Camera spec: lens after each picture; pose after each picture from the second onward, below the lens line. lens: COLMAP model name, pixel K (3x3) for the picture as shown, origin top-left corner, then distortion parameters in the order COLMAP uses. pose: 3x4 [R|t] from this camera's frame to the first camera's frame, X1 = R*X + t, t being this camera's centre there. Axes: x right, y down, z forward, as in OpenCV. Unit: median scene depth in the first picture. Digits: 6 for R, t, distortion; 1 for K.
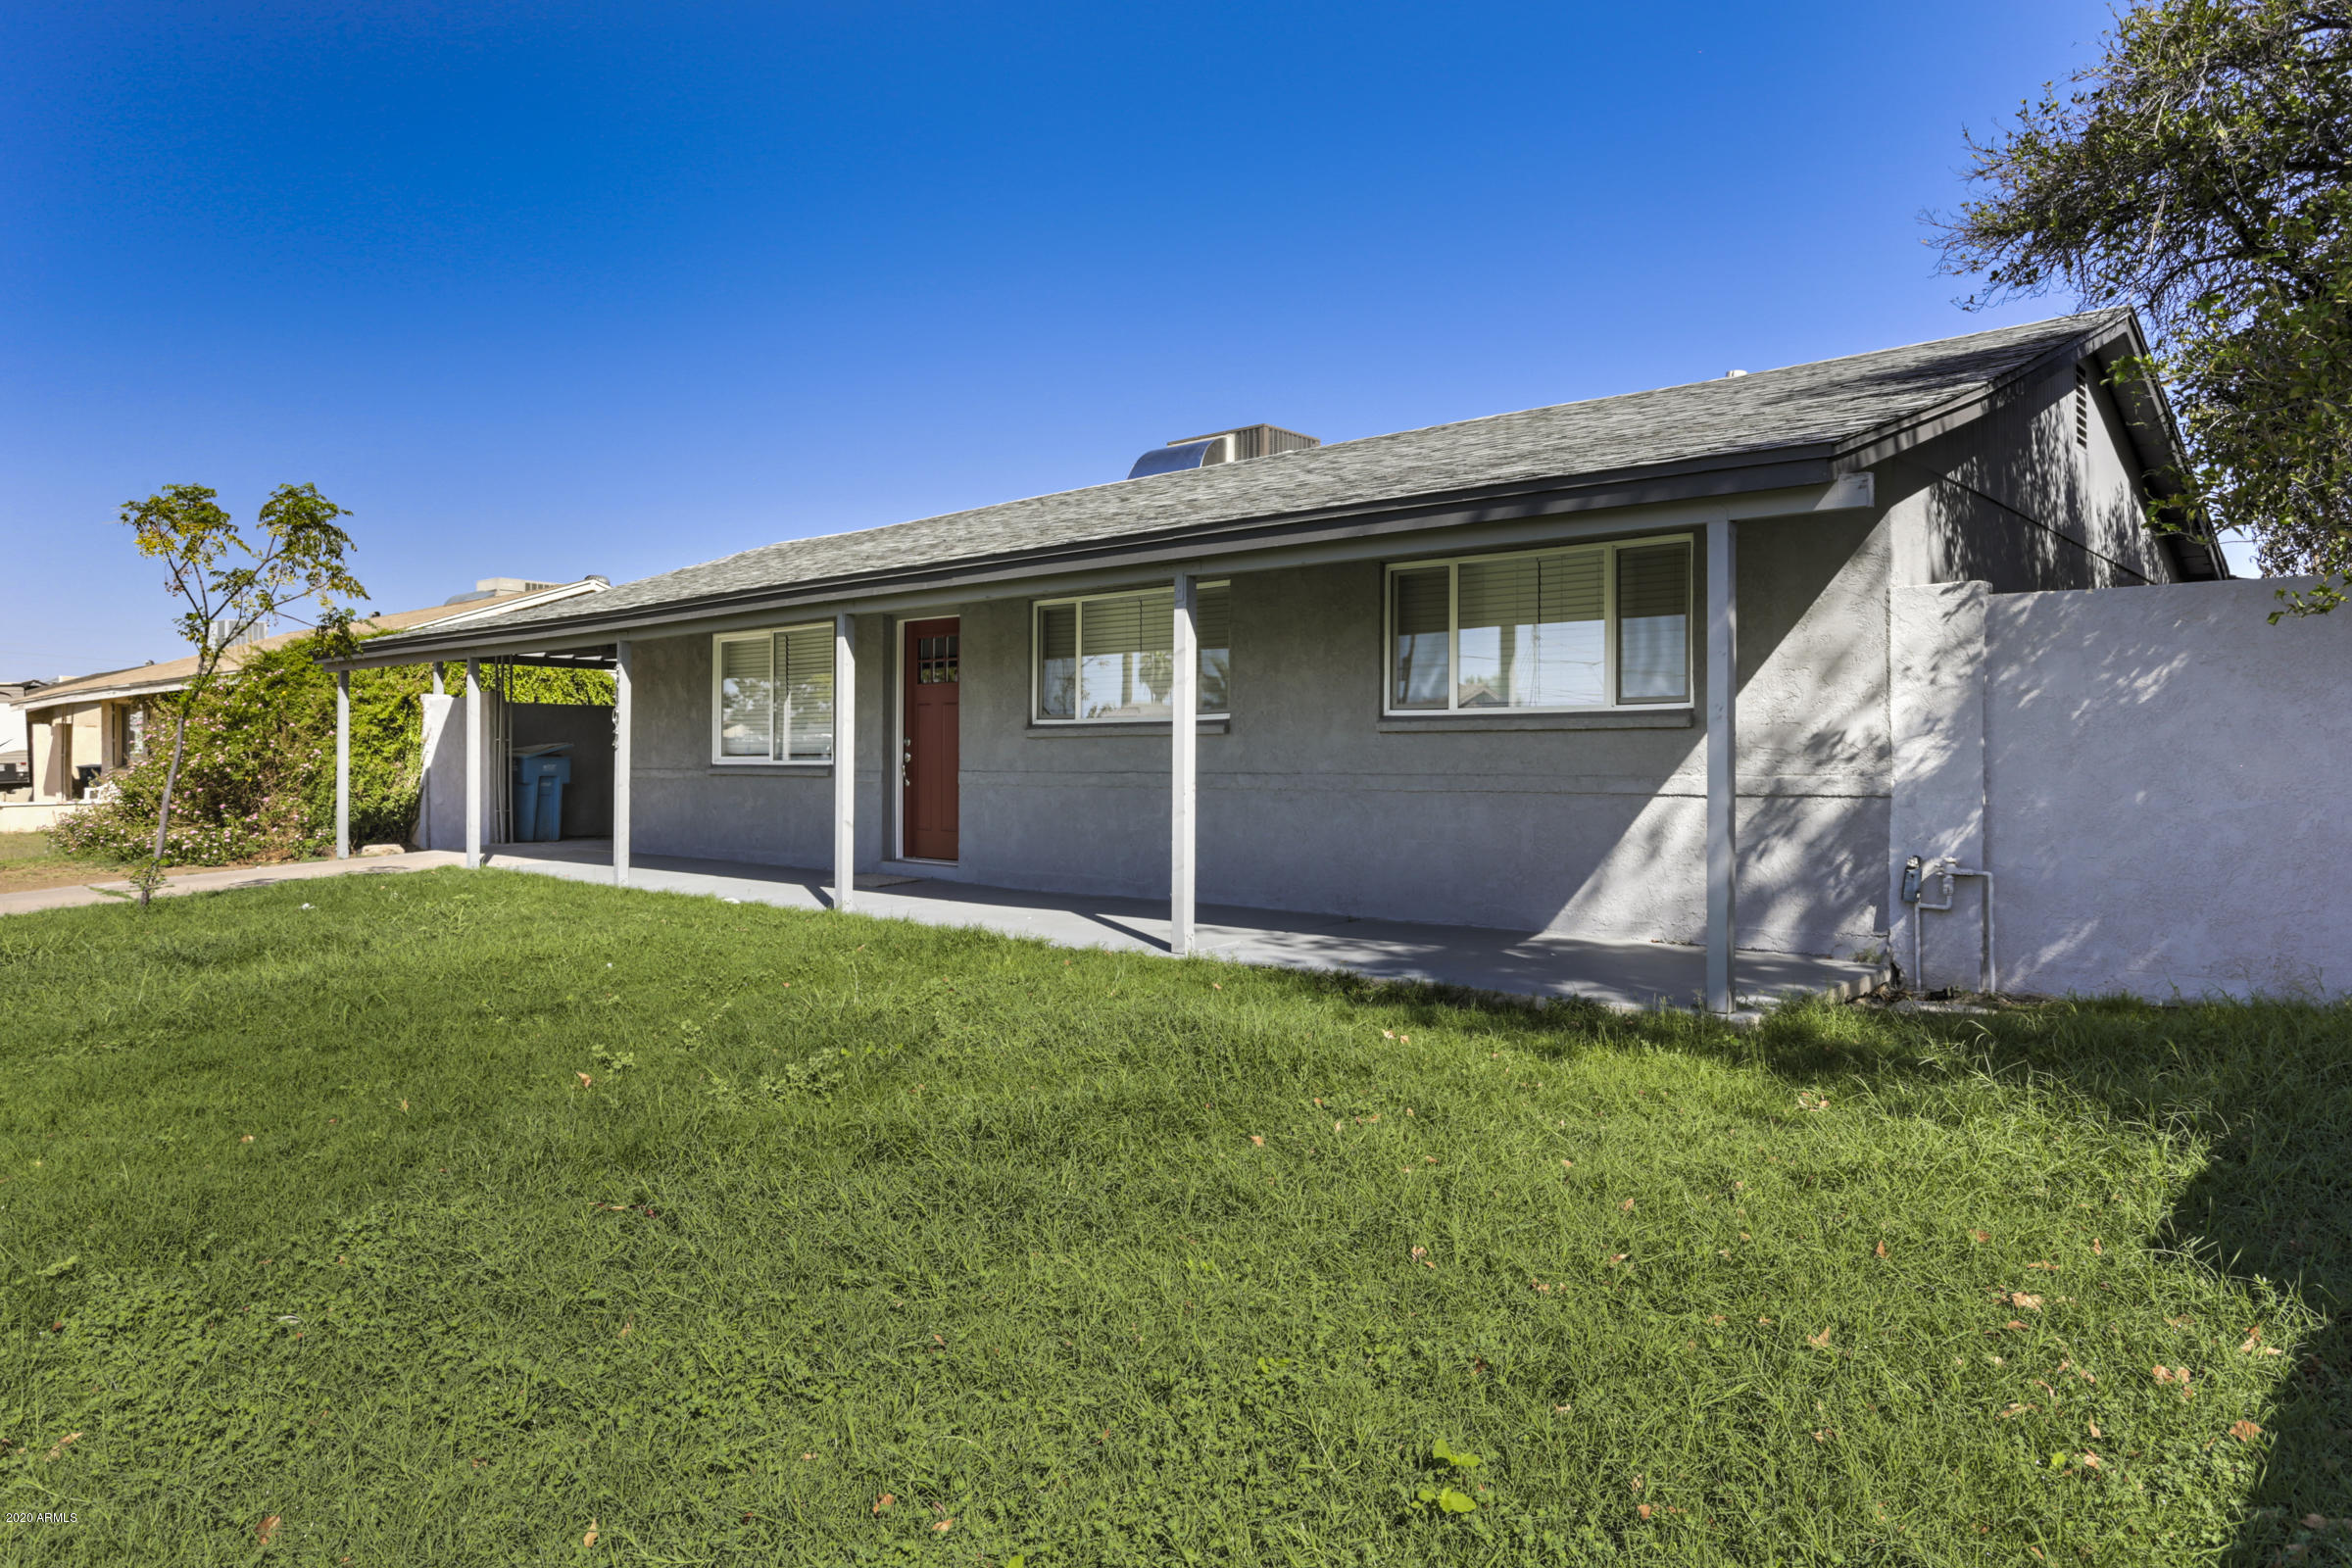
lens RADIAL K [[1626.9, 0, 1067.8], [0, 1626.9, 646.8], [0, 0, 1]] dist [-0.026429, 0.000487]
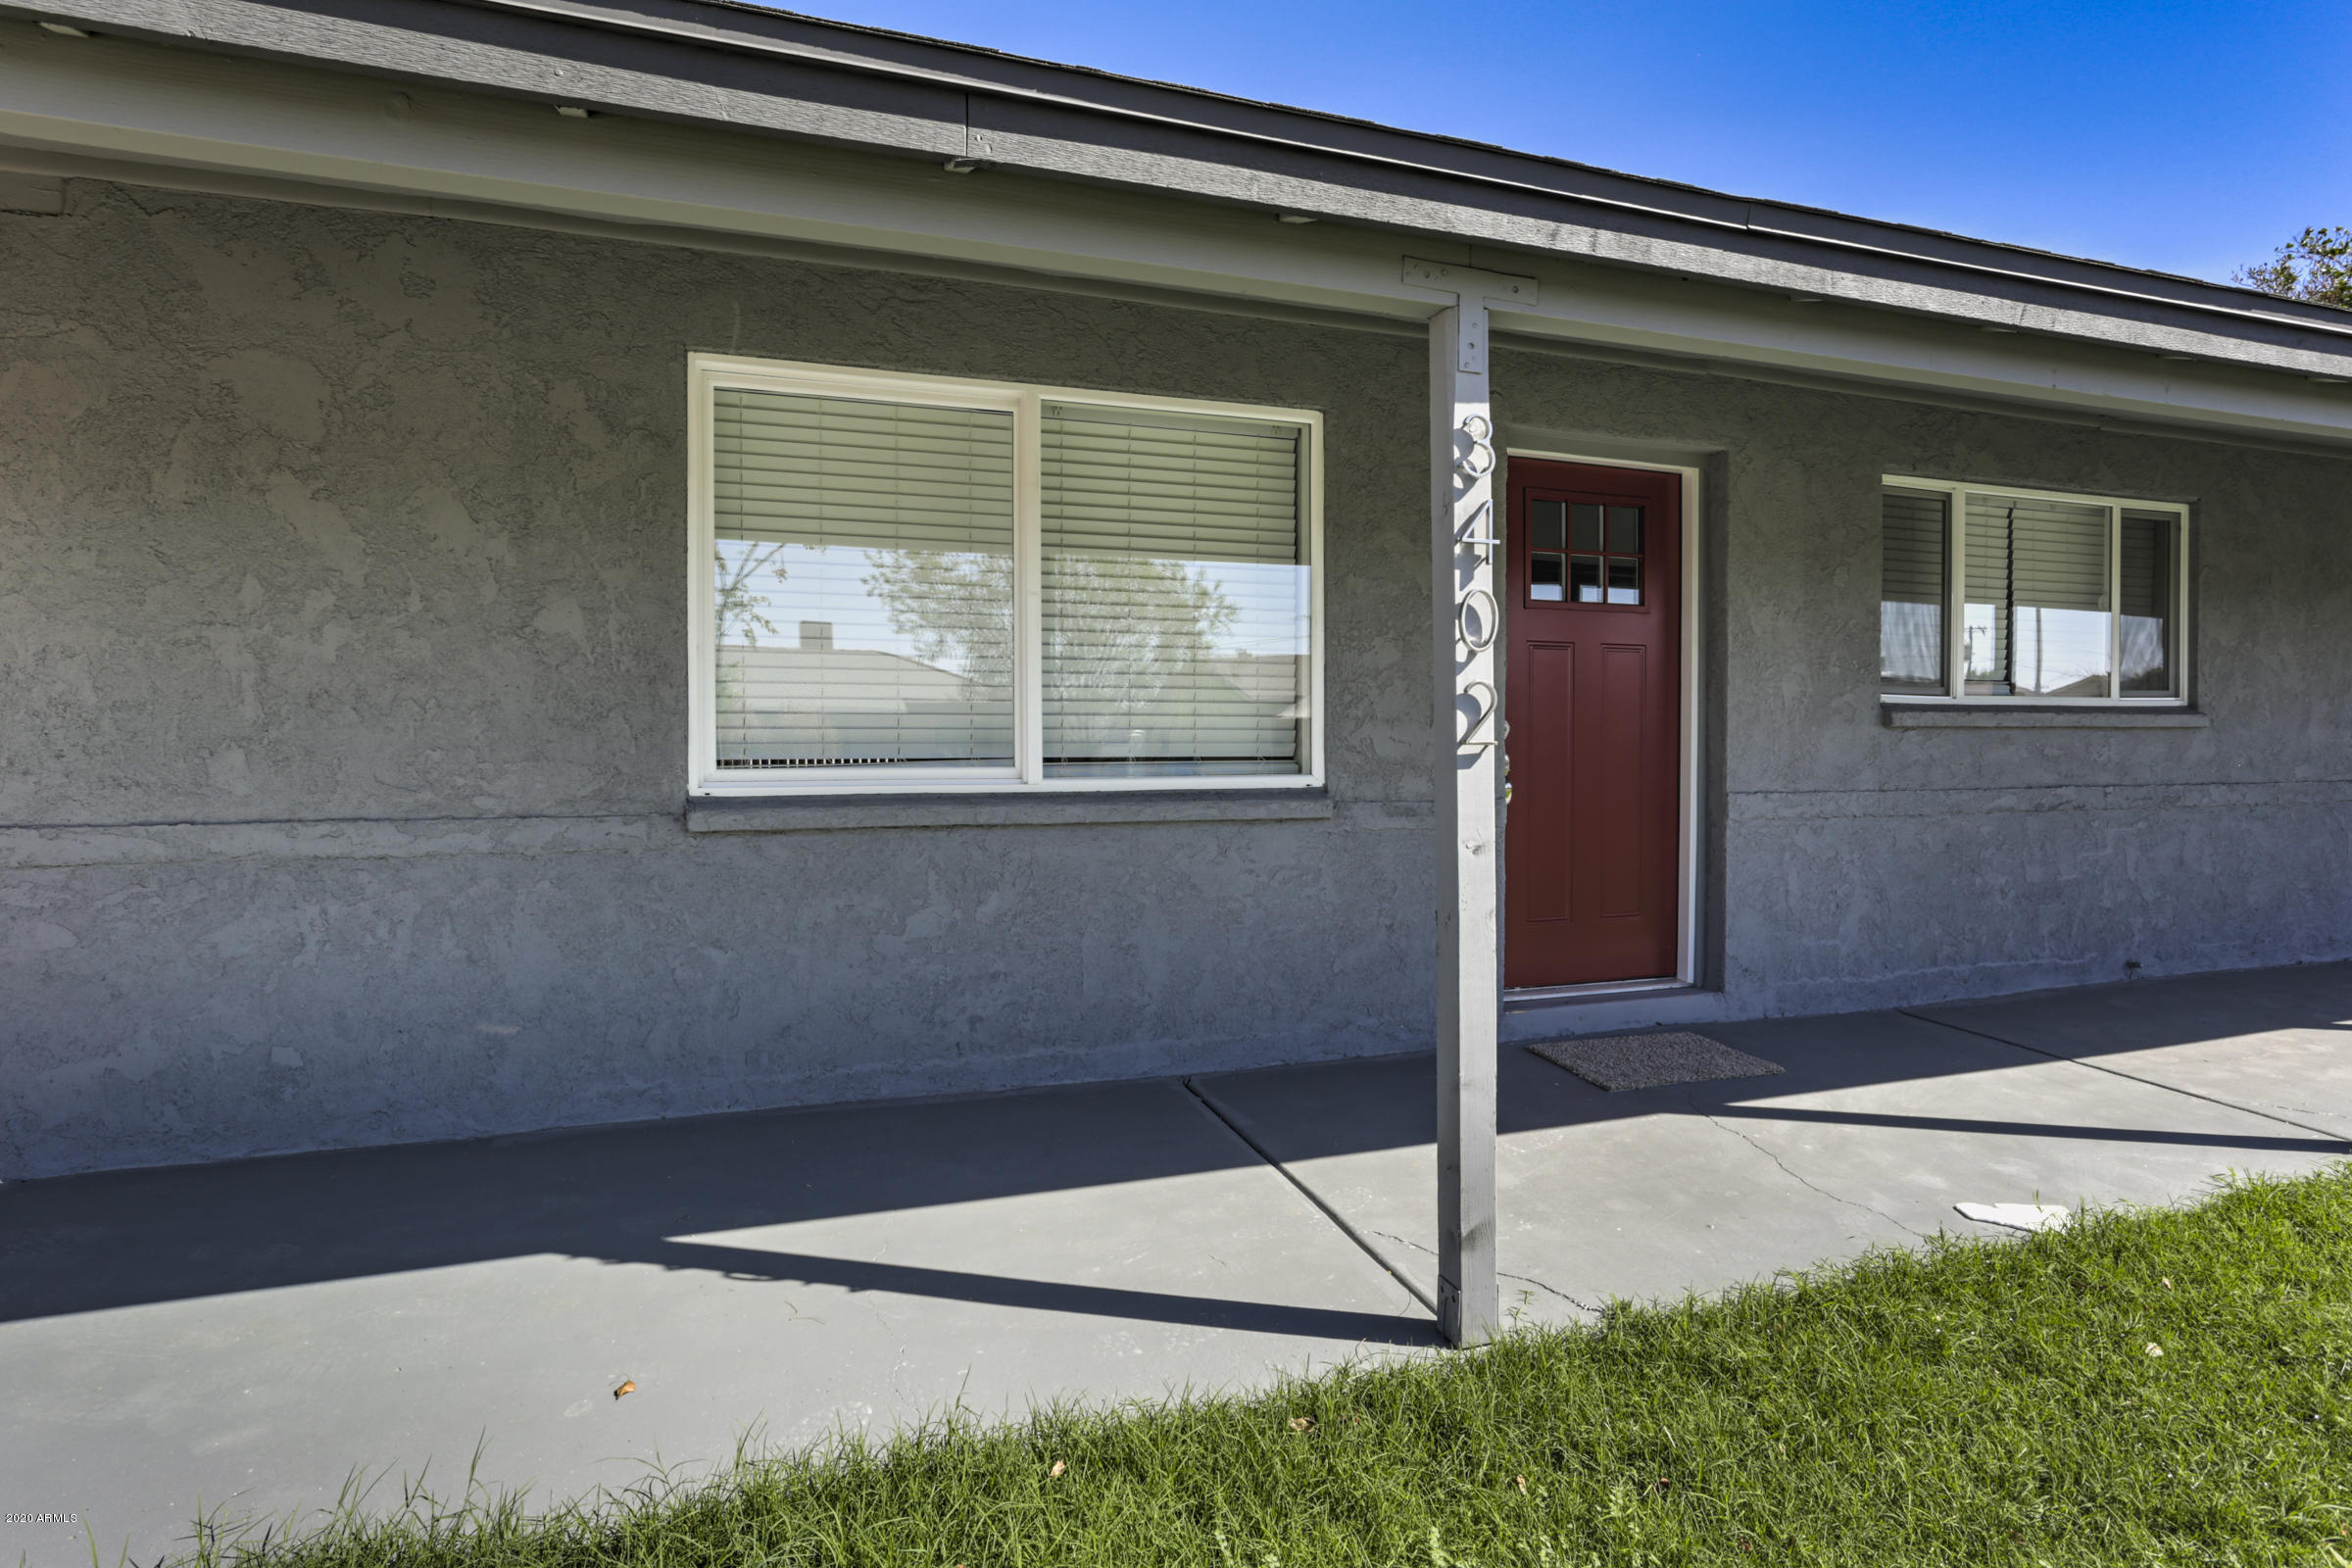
lens RADIAL K [[1295.1, 0, 1176.0], [0, 1295.1, 784.0], [0, 0, 1]] dist [-0.054559, 0.042333]
pose [[0.387405, -0.038759, 0.921095, -0.662549], [-0.066655, 0.995323, 0.069917, 0.079430], [-0.919497, -0.088482, 0.383009, 1.377246]]
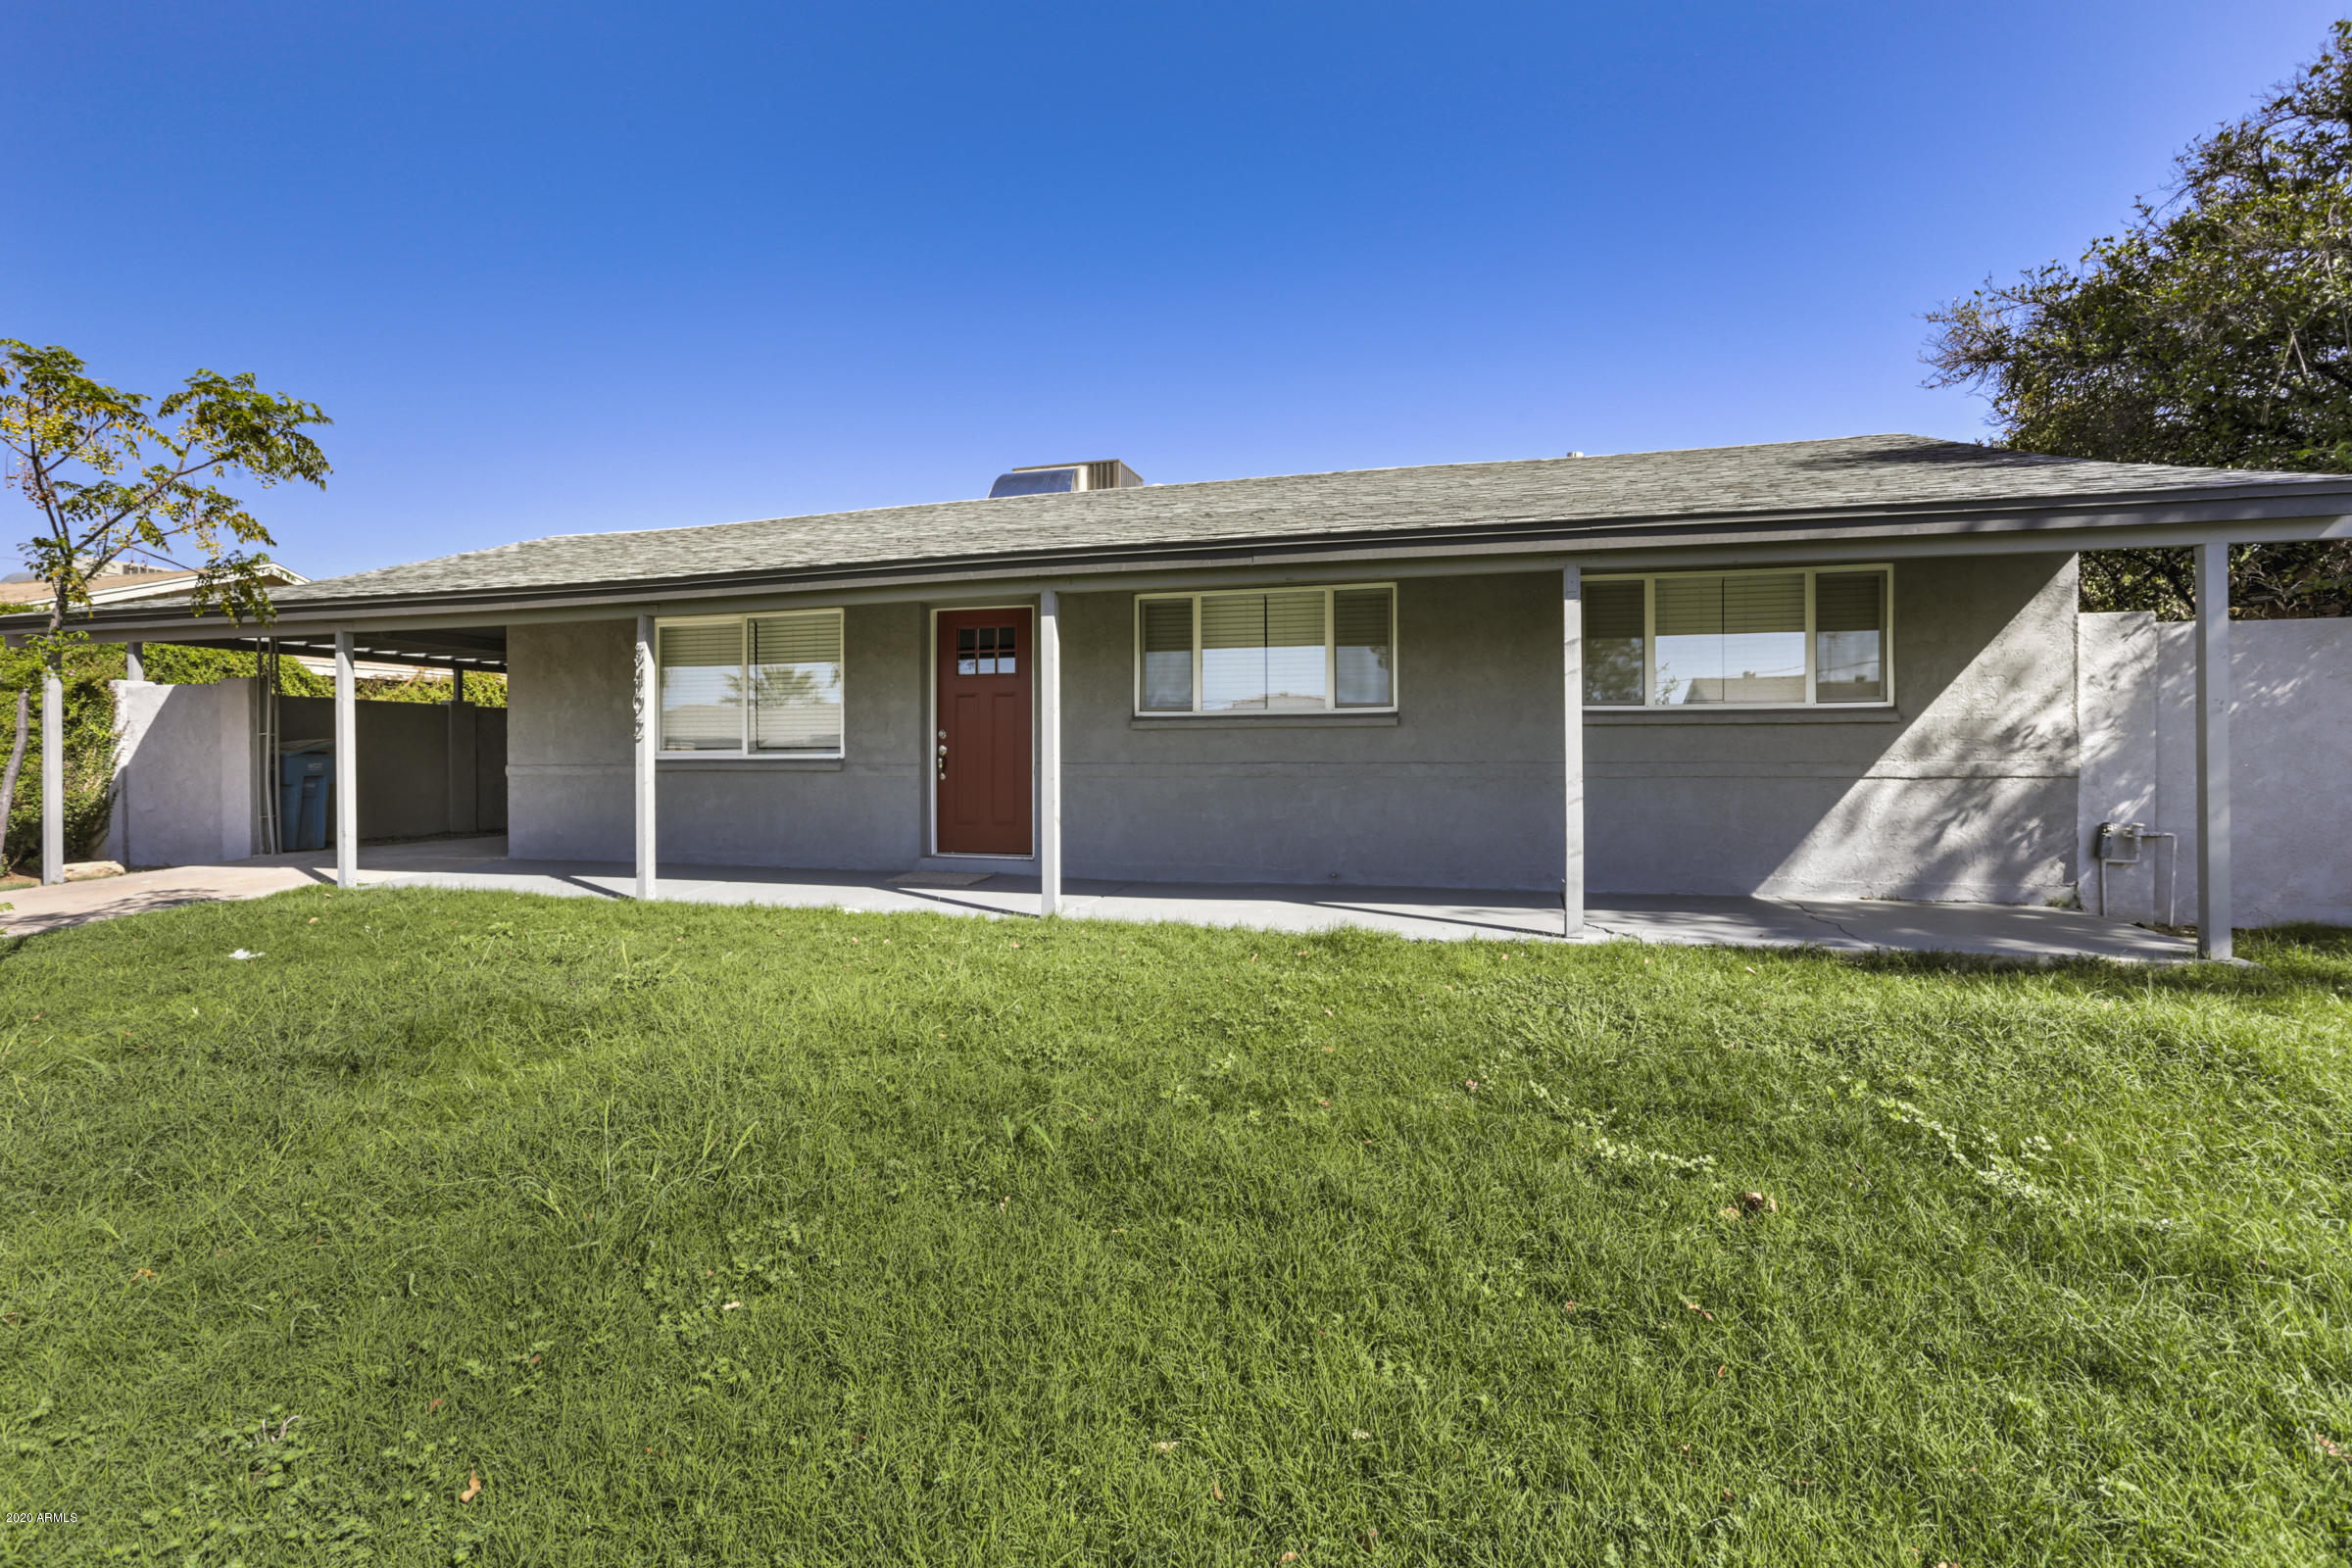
lens RADIAL K [[1148.0, 0, 1176.0], [0, 1148.0, 784.0], [0, 0, 1]] dist [-0.057339, 0.044115]
pose [[0.866671, -0.019286, 0.498507, -0.466636], [-0.029361, 0.995549, 0.089560, 0.032556], [-0.498015, -0.092255, 0.862247, 0.484968]]
